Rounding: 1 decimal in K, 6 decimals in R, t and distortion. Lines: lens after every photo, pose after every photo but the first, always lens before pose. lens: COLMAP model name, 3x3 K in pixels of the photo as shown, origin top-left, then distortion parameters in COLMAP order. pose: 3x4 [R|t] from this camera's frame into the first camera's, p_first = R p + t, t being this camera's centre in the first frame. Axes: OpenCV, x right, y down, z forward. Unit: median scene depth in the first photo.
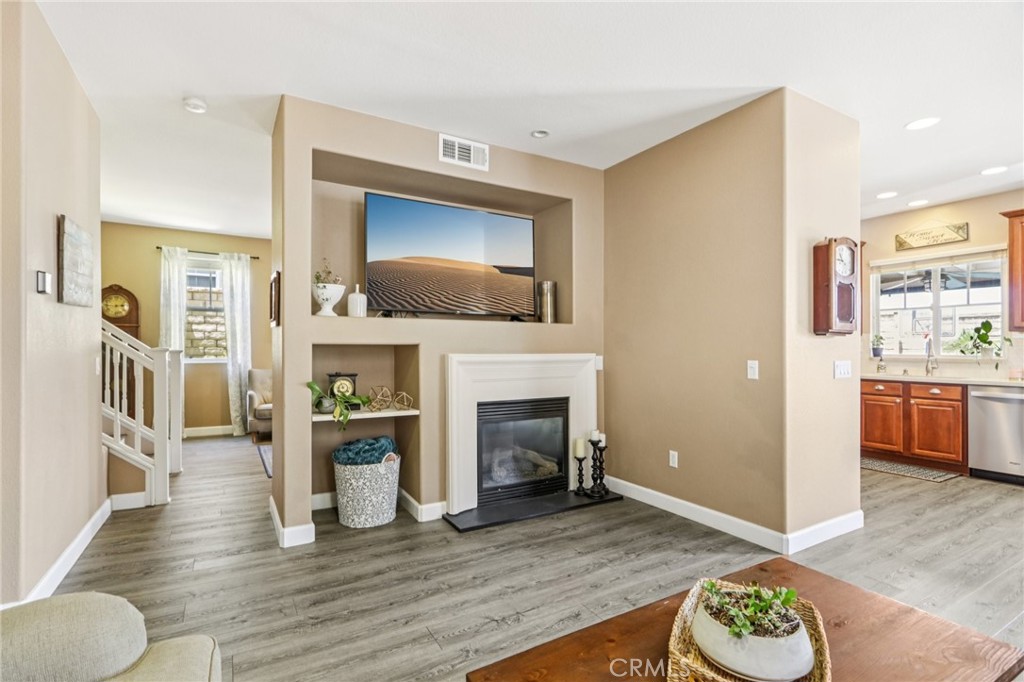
lens RADIAL K [[475.7, 0, 509.5], [0, 475.7, 343.8], [0, 0, 1]] dist [-0.006415, 0.000000]
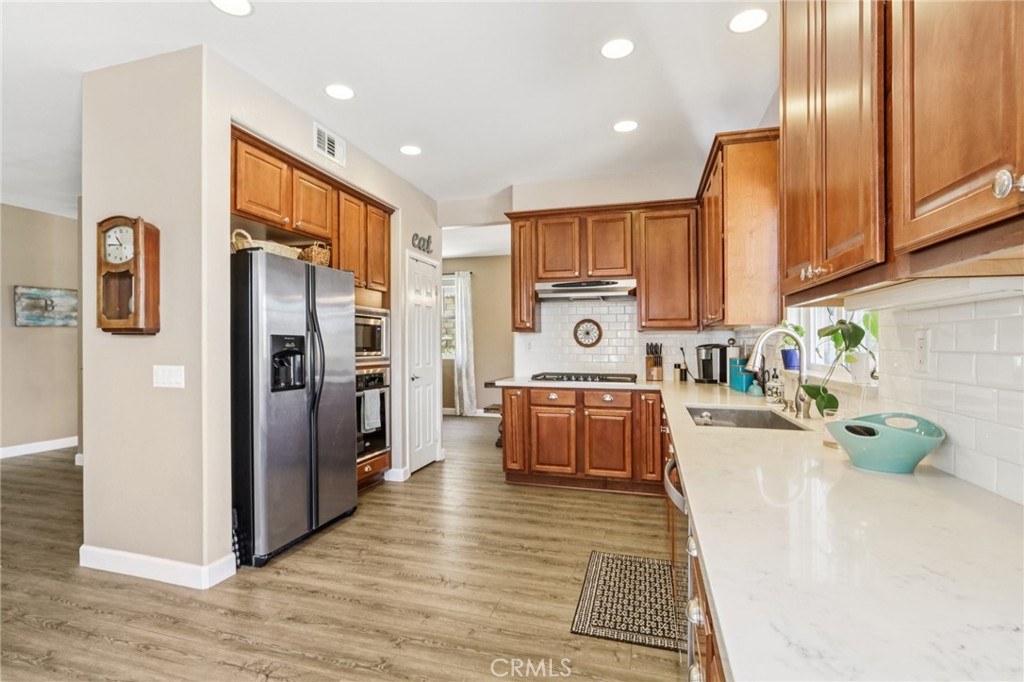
lens RADIAL K [[475.7, 0, 512.9], [0, 475.7, 344.8], [0, 0, 1]] dist [-0.006415, 0.000000]
pose [[0.697029, -0.000036, -0.717043, 1.656629], [0.003905, 0.999985, 0.003746, -0.010748], [0.717032, -0.005412, 0.697019, 0.834368]]
